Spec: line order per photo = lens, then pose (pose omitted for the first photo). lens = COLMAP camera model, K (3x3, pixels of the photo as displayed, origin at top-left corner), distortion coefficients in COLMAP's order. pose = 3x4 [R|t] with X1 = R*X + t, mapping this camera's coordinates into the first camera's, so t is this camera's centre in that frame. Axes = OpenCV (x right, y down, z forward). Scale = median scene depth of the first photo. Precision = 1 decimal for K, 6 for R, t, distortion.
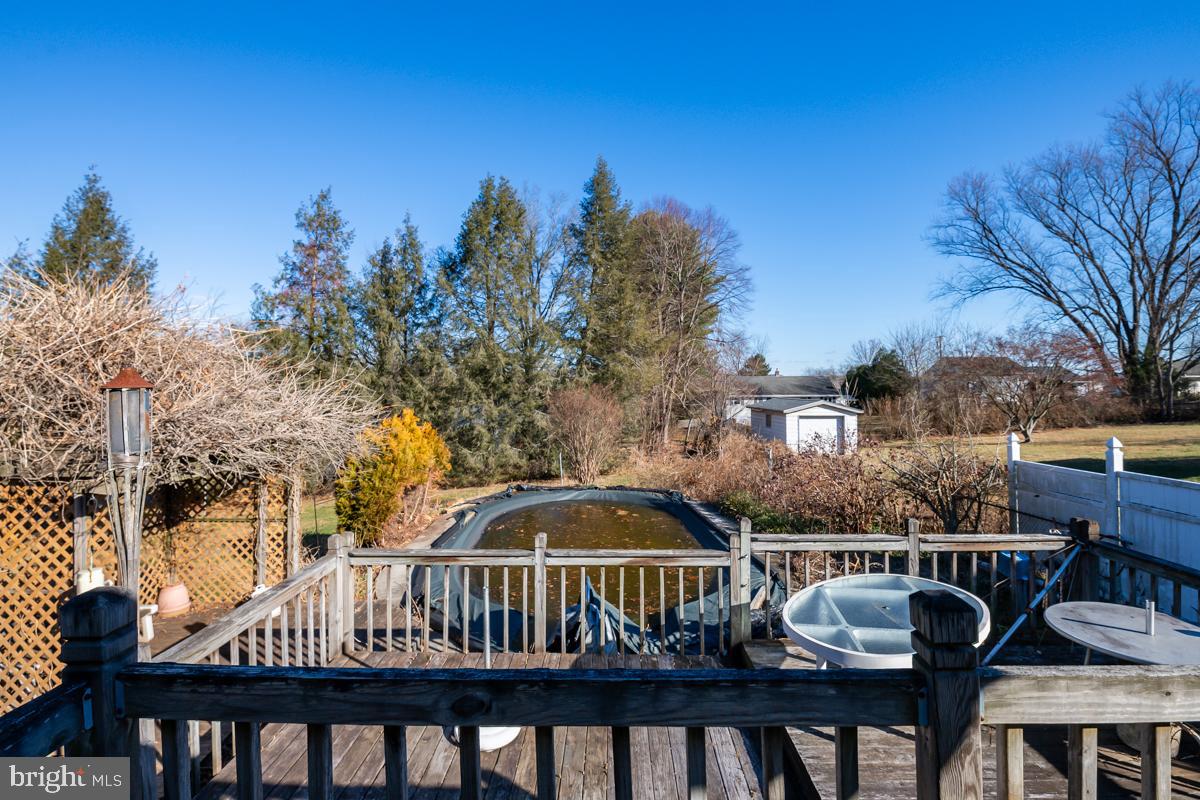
lens RADIAL K [[522.3, 0, 601.2], [0, 522.3, 373.8], [0, 0, 1]] dist [-0.002241, -0.009756]
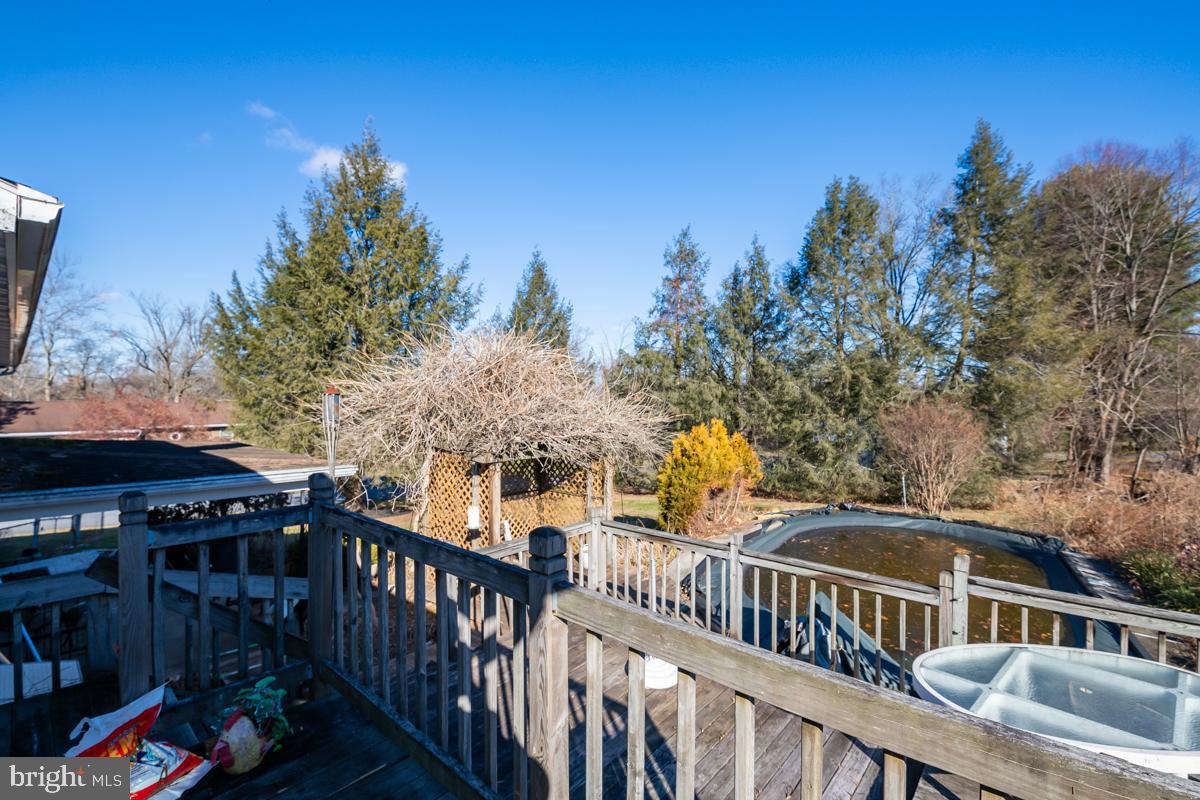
lens RADIAL K [[518.4, 0, 598.6], [0, 518.4, 394.9], [0, 0, 1]] dist [-0.001387, -0.010204]
pose [[0.763378, 0.000988, -0.645951, 0.067049], [0.008015, 0.999907, 0.011001, 0.000570], [0.645902, -0.013575, 0.763300, -0.002725]]
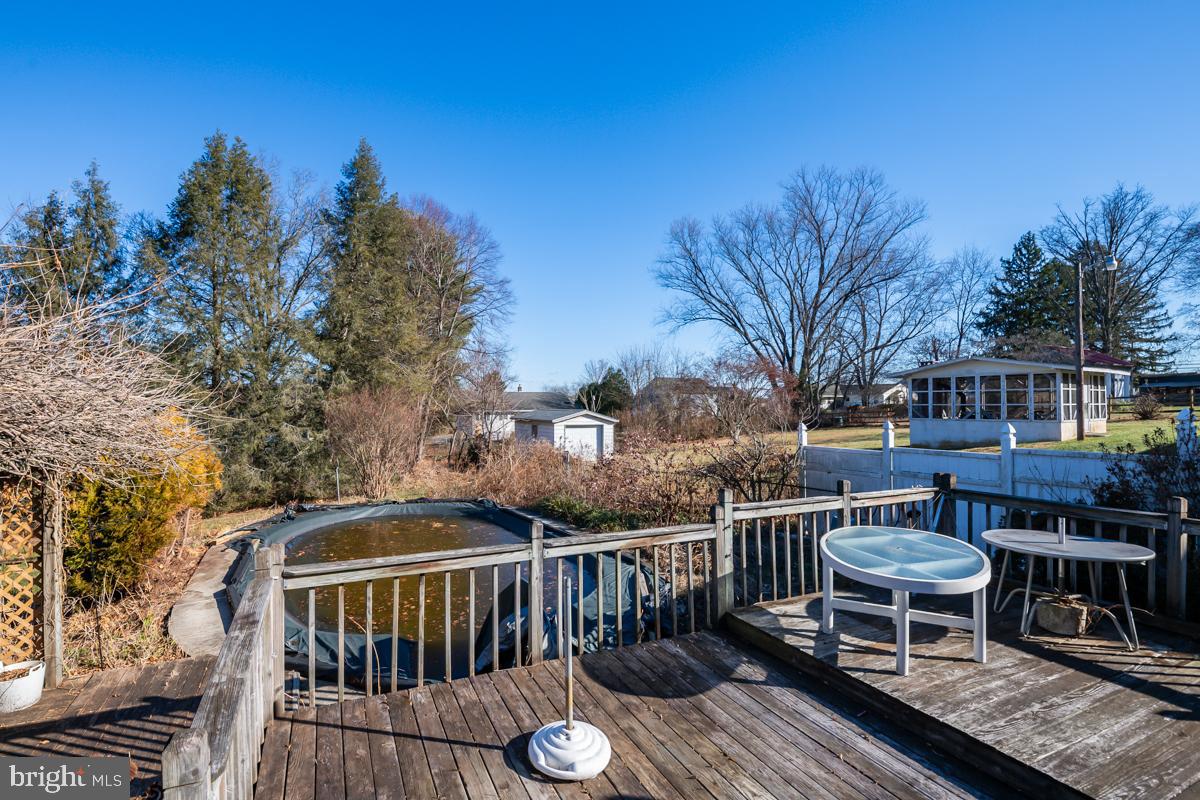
lens RADIAL K [[534.8, 0, 550.8], [0, 534.8, 398.1], [0, 0, 1]] dist [-0.000979, -0.012440]
pose [[0.913780, 0.008353, 0.406123, -0.079759], [-0.012756, 0.999886, 0.008135, 0.017881], [-0.406008, -0.012614, 0.913782, 0.037151]]
